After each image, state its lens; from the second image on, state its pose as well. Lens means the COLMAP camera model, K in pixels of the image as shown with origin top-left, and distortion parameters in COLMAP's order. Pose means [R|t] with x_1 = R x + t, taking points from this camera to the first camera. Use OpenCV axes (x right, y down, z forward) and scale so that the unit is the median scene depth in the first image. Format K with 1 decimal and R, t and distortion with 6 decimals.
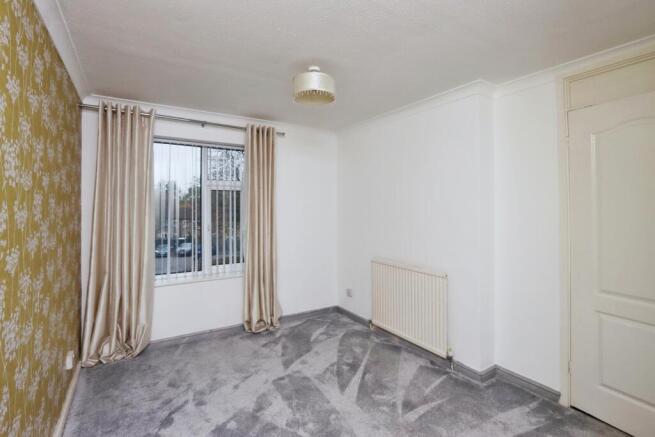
lens RADIAL K [[317.2, 0, 324.4], [0, 317.2, 213.6], [0, 0, 1]] dist [-0.005268, -0.000387]
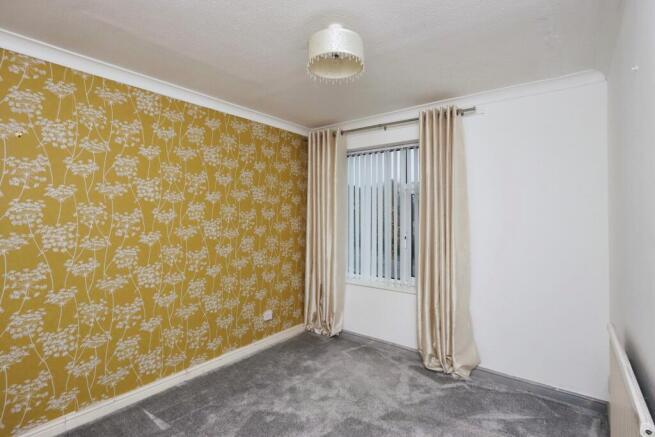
lens RADIAL K [[317.2, 0, 324.3], [0, 317.2, 215.4], [0, 0, 1]] dist [-0.005268, -0.000387]
pose [[0.344756, -0.001453, -0.938691, 0.461758], [-0.019445, 0.999773, -0.008689, 0.000049], [0.938491, 0.021248, 0.344650, 0.488241]]
